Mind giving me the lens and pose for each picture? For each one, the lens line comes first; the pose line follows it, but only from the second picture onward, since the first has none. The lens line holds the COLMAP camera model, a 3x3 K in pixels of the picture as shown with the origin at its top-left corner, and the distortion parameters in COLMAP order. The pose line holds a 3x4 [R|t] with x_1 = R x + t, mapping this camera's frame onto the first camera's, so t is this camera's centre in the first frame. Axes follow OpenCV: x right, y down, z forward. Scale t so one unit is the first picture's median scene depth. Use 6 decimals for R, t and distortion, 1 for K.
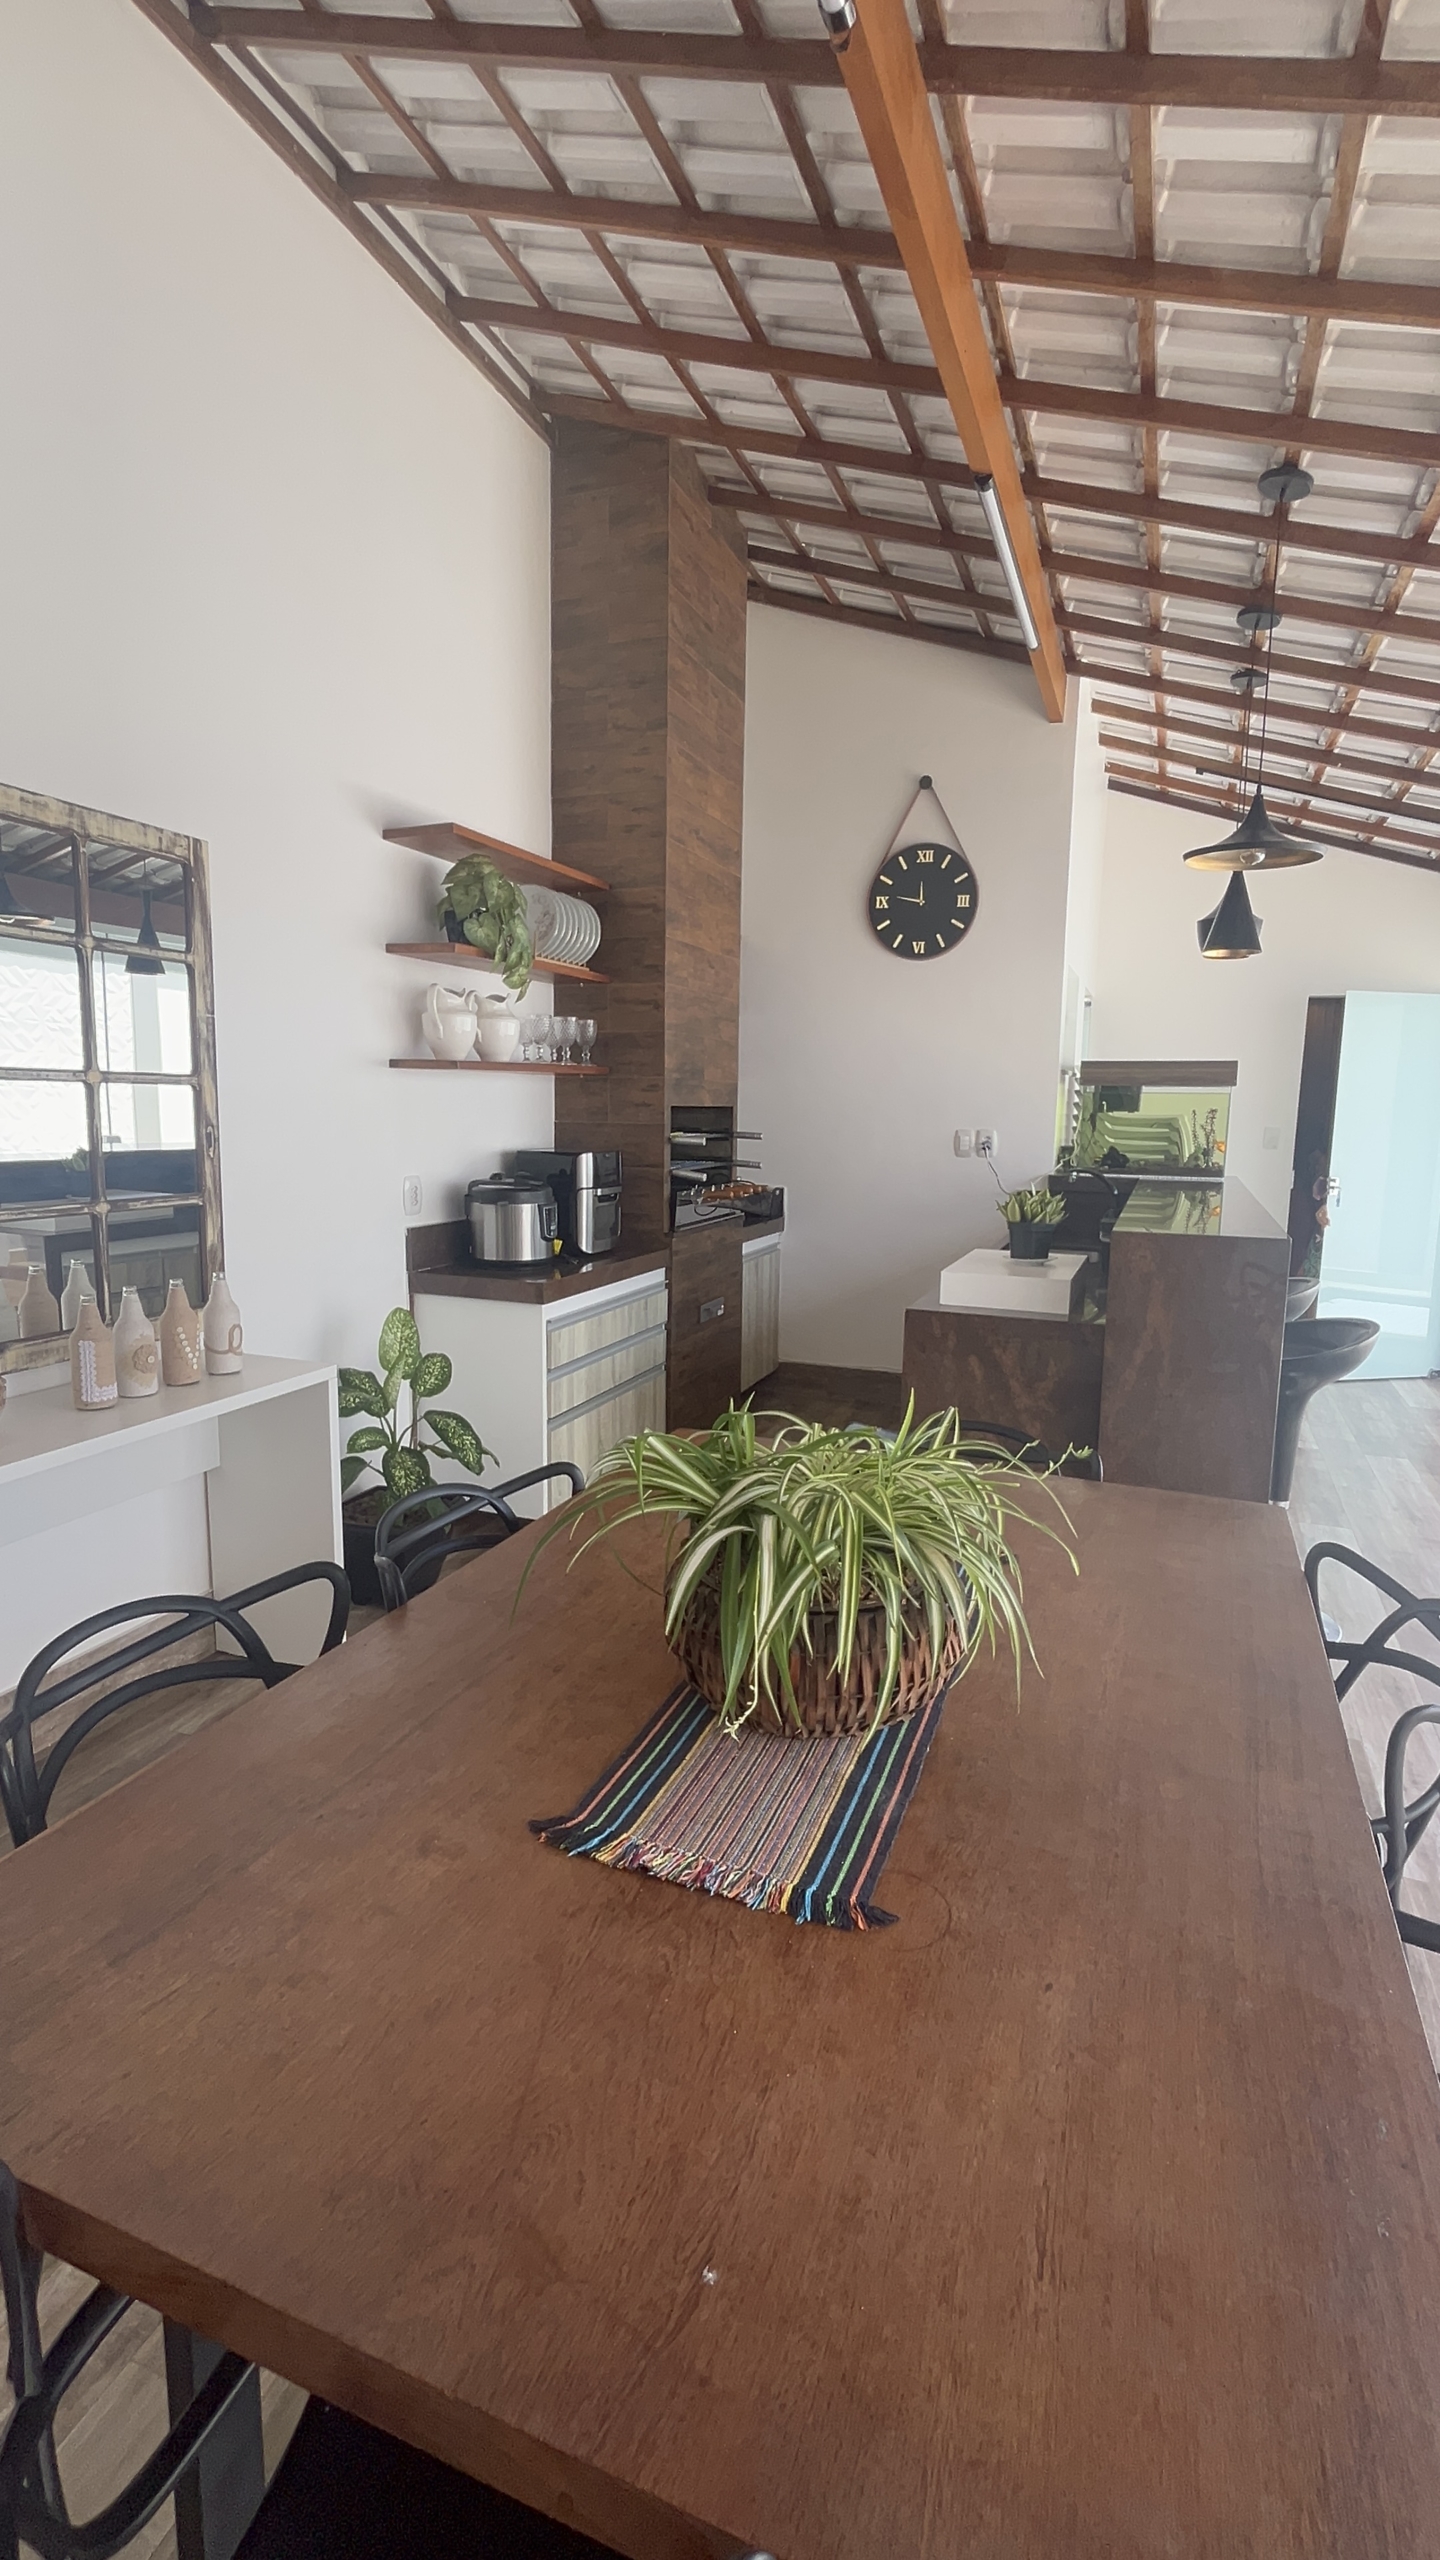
lens RADIAL K [[1143.7, 0, 724.9], [0, 1143.7, 1280.2], [0, 0, 1]] dist [-0.002495, 0.000592]
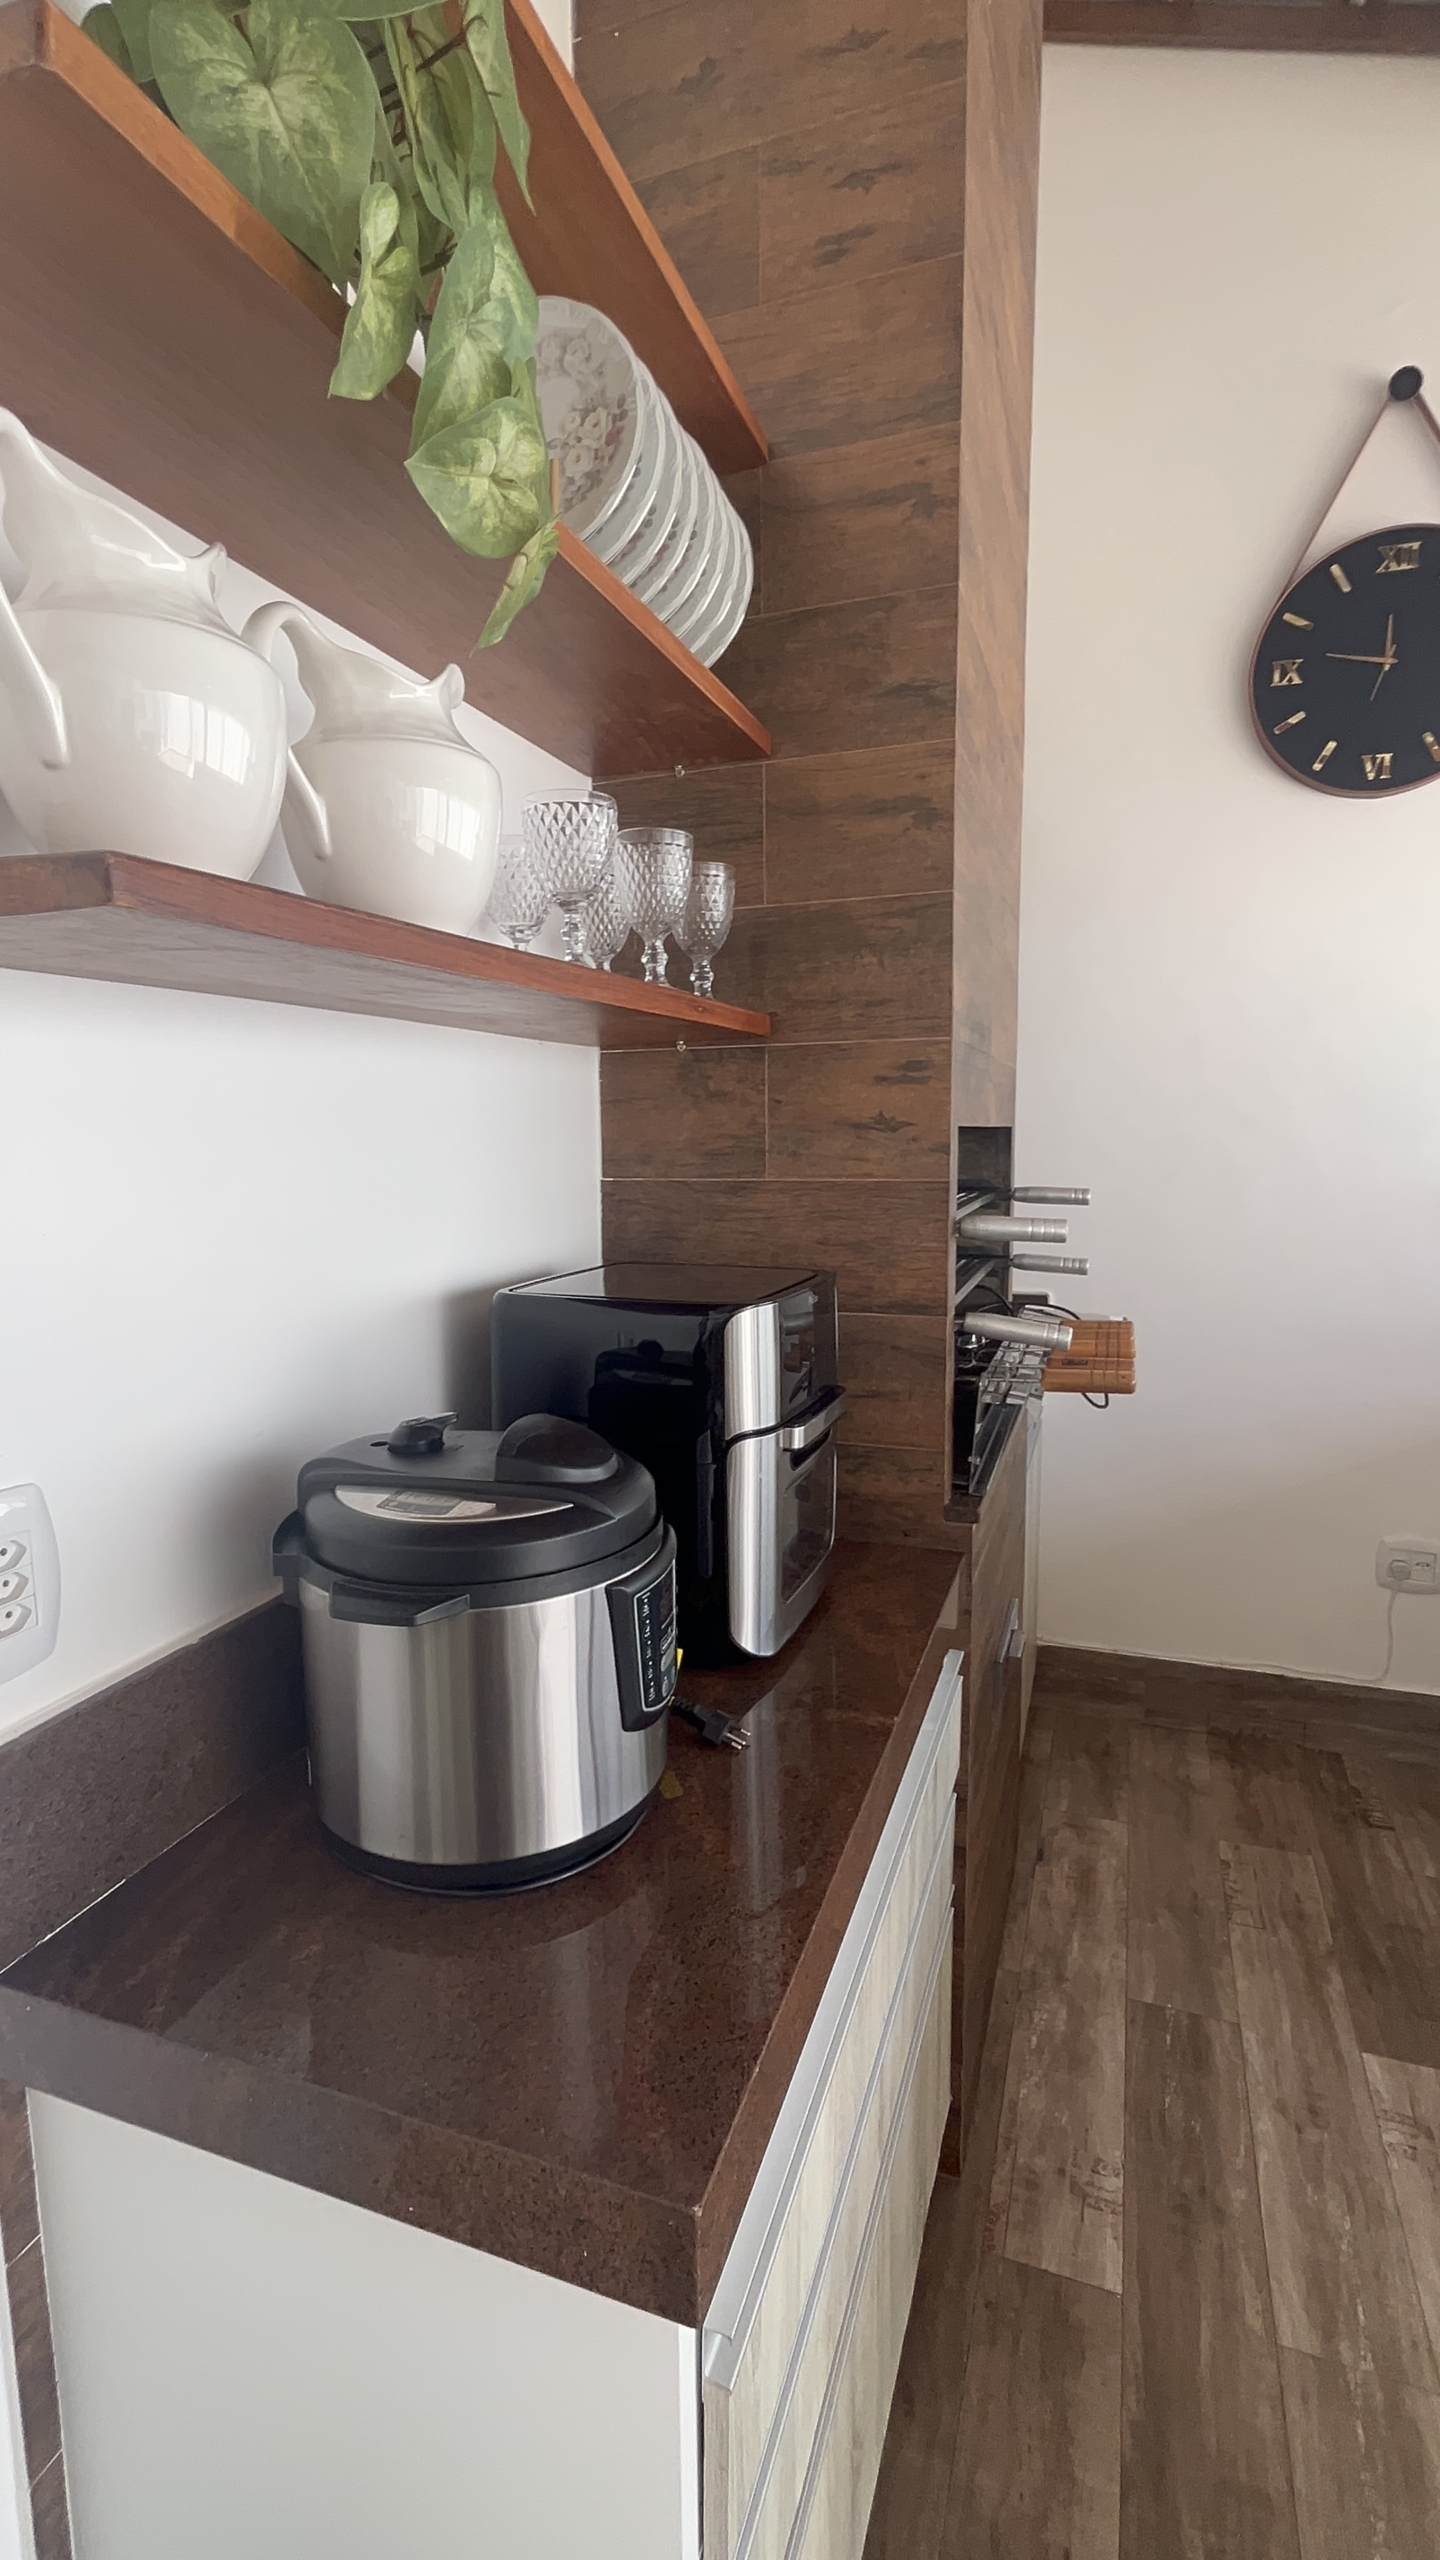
lens RADIAL K [[1144.5, 0, 720.0], [0, 1144.5, 1280.0], [0, 0, 1]] dist [0.001833, -0.000198]
pose [[0.999430, -0.028385, 0.018295, -0.127706], [0.028878, 0.999211, -0.027267, -0.103602], [-0.017507, 0.027780, 0.999461, 0.688864]]
